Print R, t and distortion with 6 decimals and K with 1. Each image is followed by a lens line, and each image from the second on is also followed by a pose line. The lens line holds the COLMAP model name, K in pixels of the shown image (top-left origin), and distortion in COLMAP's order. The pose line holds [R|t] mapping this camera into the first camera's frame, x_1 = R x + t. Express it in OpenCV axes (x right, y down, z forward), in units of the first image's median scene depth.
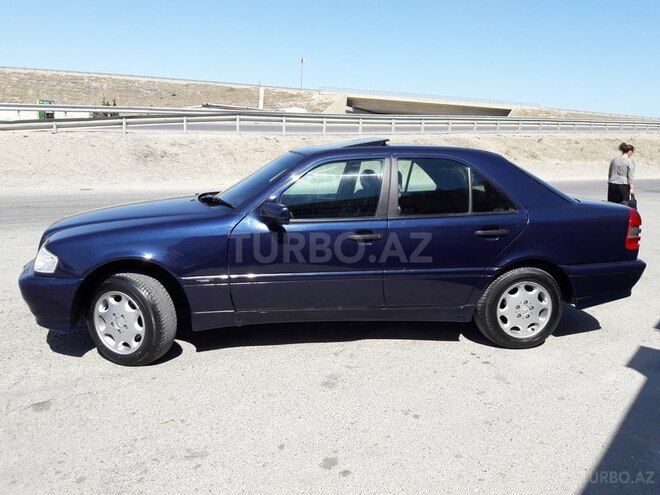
lens RADIAL K [[534.6, 0, 330.0], [0, 534.6, 247.5], [0, 0, 1]] dist [0.066965, -0.127626]
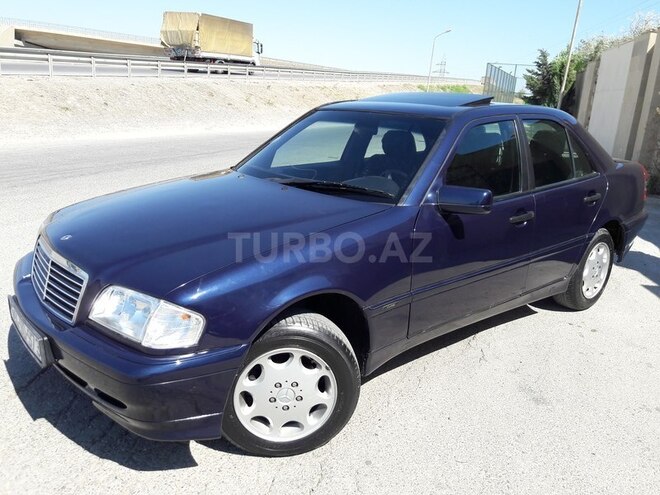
lens RADIAL K [[534.6, 0, 330.0], [0, 534.6, 247.5], [0, 0, 1]] dist [0.066965, -0.127626]
pose [[0.849049, -0.135522, 0.510636, -0.082005], [0.084470, 0.988928, 0.122009, -0.013269], [-0.521517, -0.060458, 0.851096, 0.056638]]
